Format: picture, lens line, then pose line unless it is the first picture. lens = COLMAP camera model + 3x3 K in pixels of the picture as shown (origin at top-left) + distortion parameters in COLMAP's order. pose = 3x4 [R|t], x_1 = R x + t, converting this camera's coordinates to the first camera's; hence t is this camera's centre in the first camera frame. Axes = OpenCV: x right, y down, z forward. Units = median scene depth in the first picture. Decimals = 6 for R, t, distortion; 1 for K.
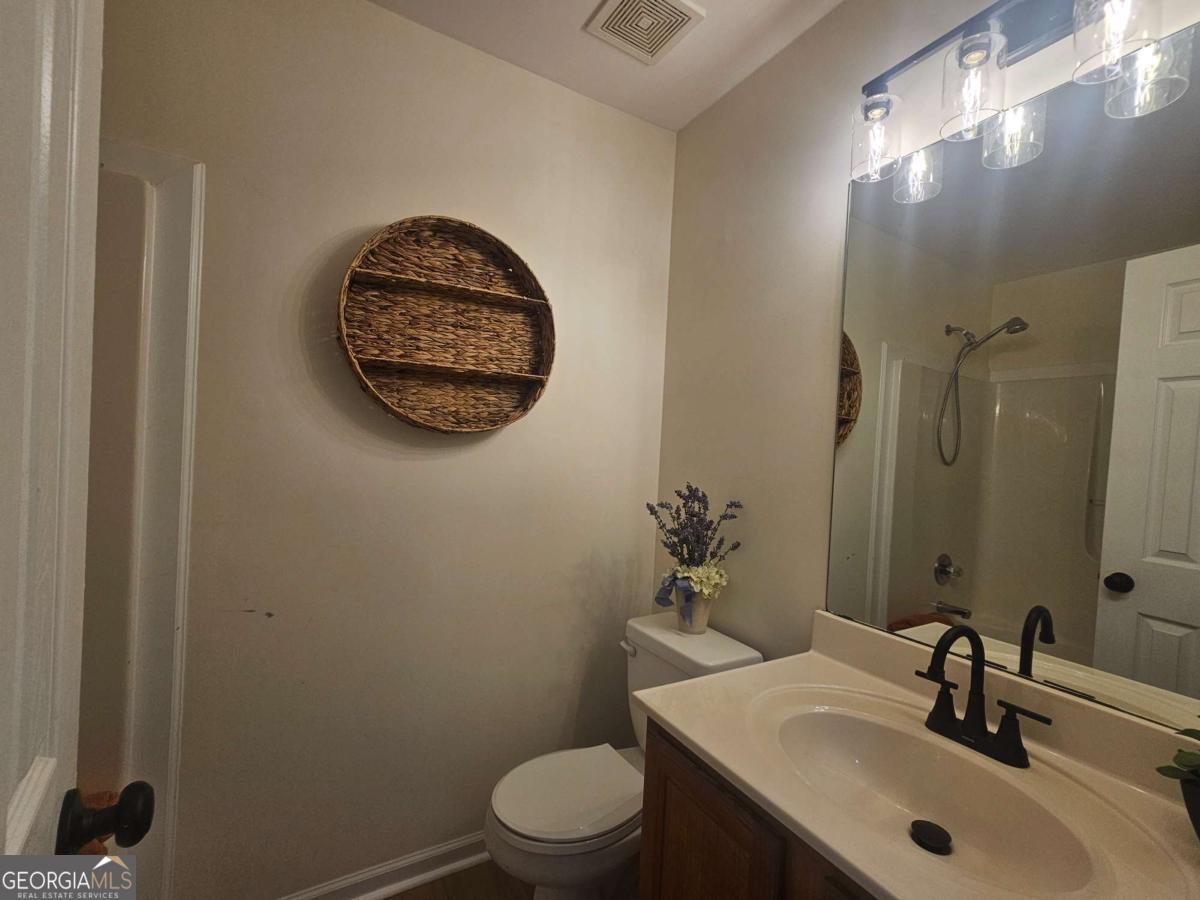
lens RADIAL K [[518.3, 0, 597.3], [0, 518.3, 441.9], [0, 0, 1]] dist [0.002764, 0.000772]
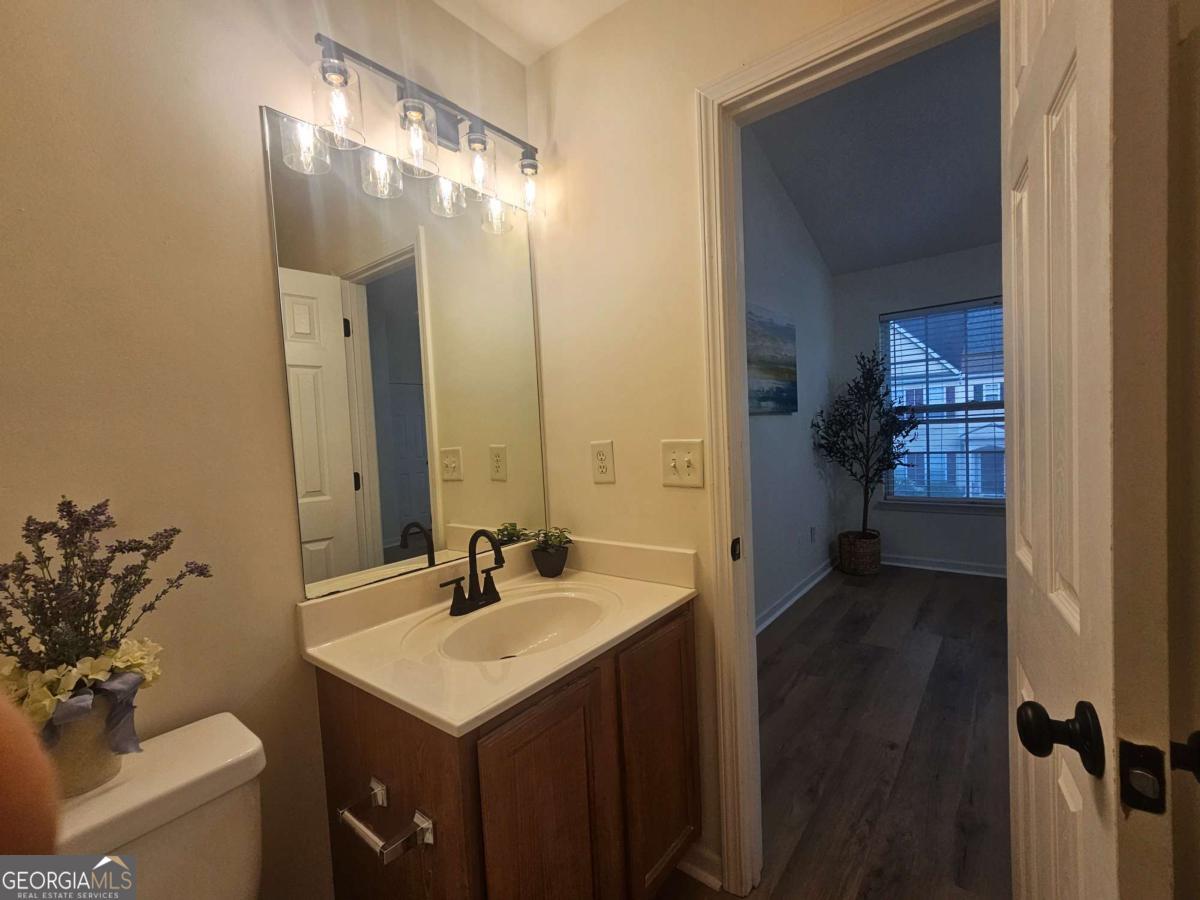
lens RADIAL K [[531.2, 0, 604.1], [0, 531.2, 456.4], [0, 0, 1]] dist [0.000334, -0.000100]
pose [[-0.357498, -0.074615, 0.930929, -0.738649], [0.038315, 0.994792, 0.094447, 0.012211], [-0.933128, 0.069433, -0.352777, 1.056848]]
